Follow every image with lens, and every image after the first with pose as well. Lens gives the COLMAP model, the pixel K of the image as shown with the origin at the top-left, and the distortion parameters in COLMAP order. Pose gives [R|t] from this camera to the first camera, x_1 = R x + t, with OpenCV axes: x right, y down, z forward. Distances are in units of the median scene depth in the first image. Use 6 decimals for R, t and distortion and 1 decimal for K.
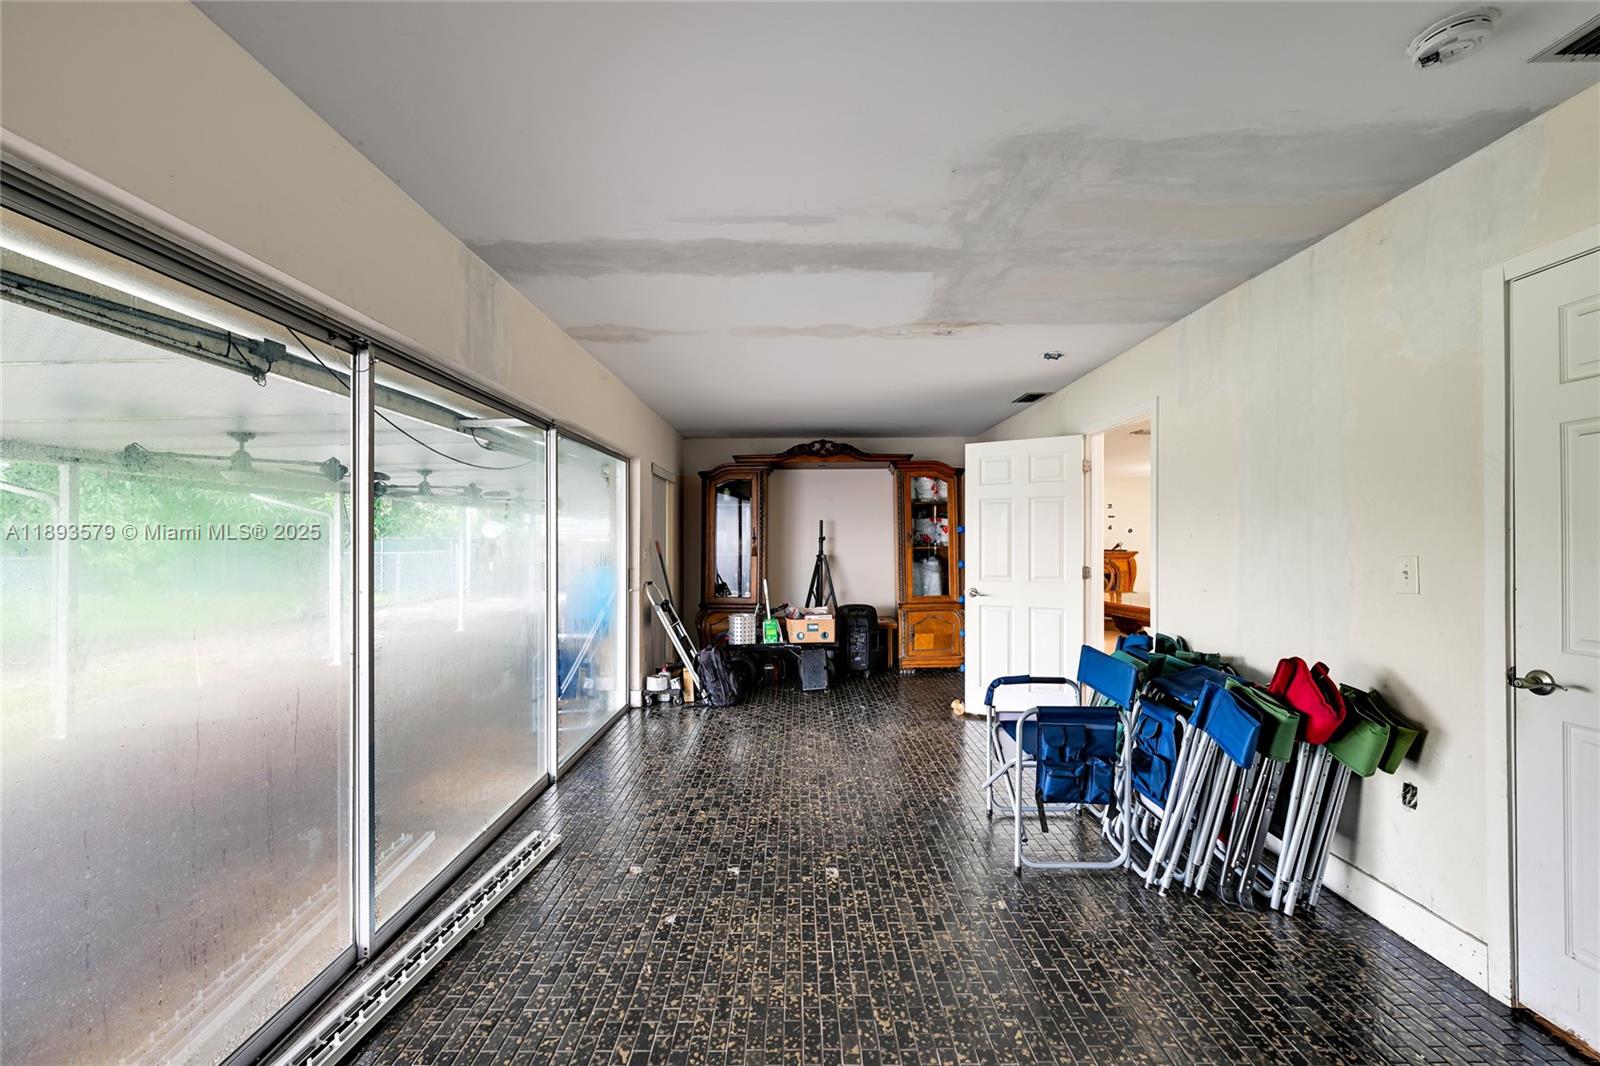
lens RADIAL K [[636.0, 0, 799.6], [0, 636.0, 535.8], [0, 0, 1]] dist [-0.004170, 0.001279]
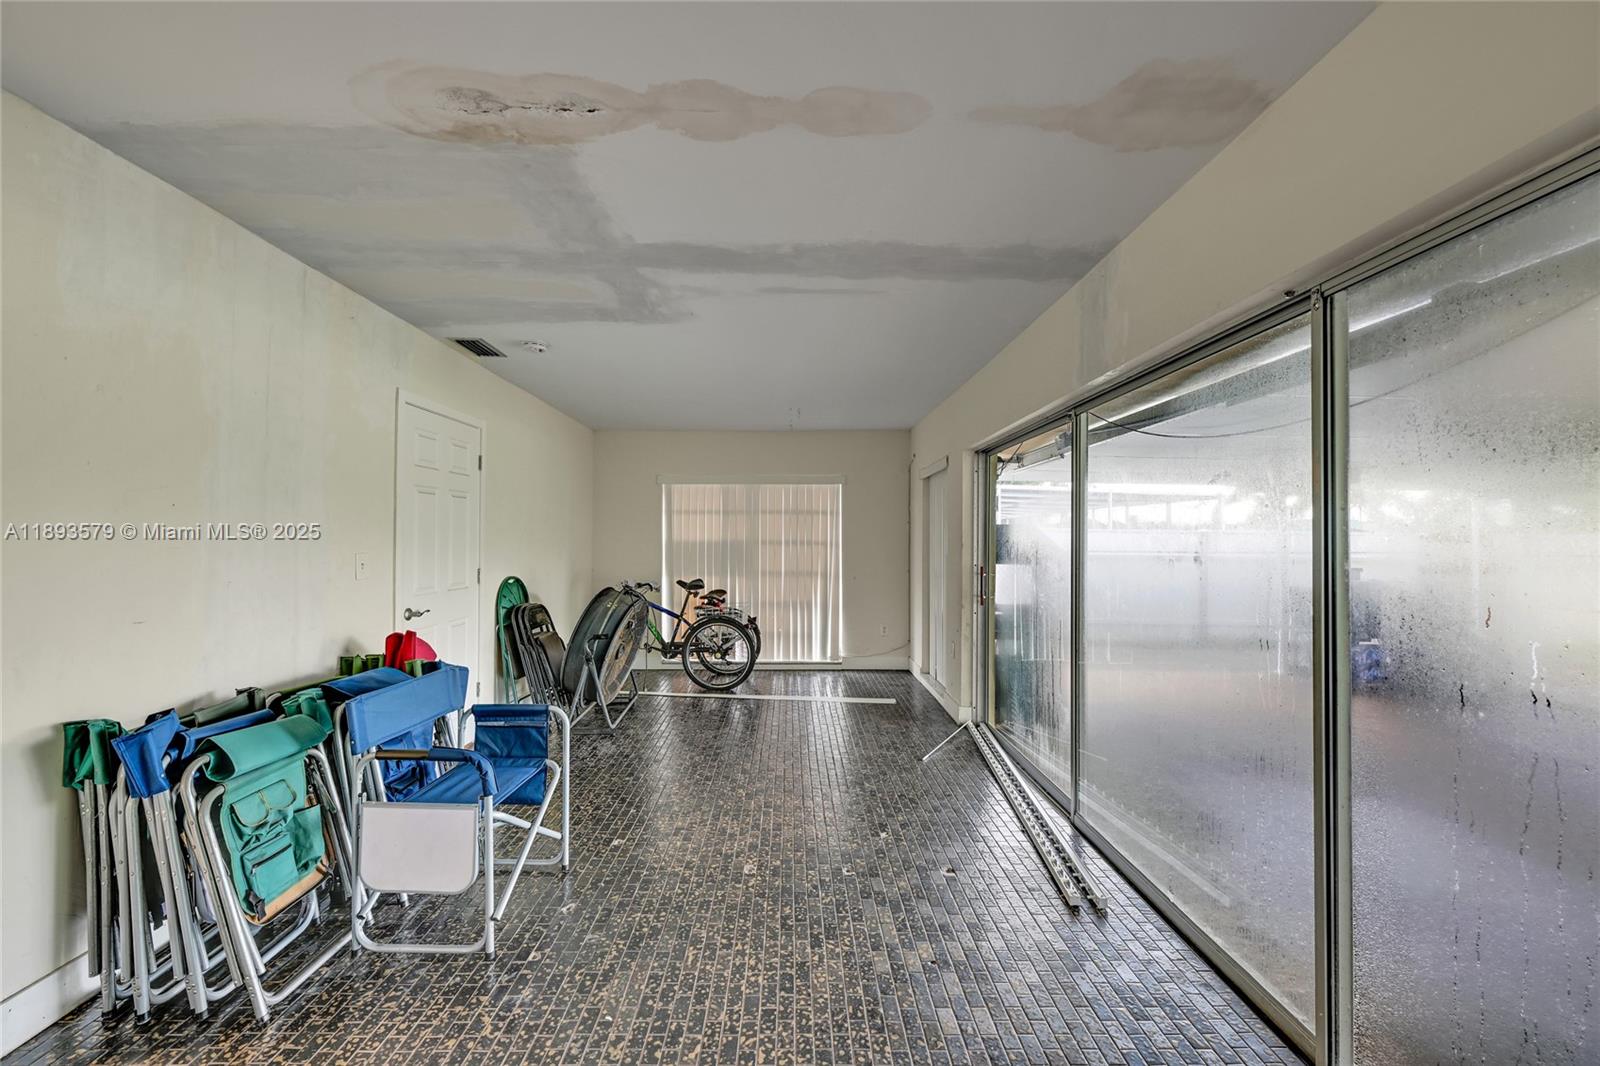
lens RADIAL K [[636.0, 0, 802.0], [0, 636.0, 537.5], [0, 0, 1]] dist [-0.004170, 0.001279]
pose [[-0.999899, -0.005616, -0.013061, -0.014135], [-0.005515, 0.999955, -0.007773, 0.008278], [0.013104, -0.007700, -0.999884, 1.933554]]
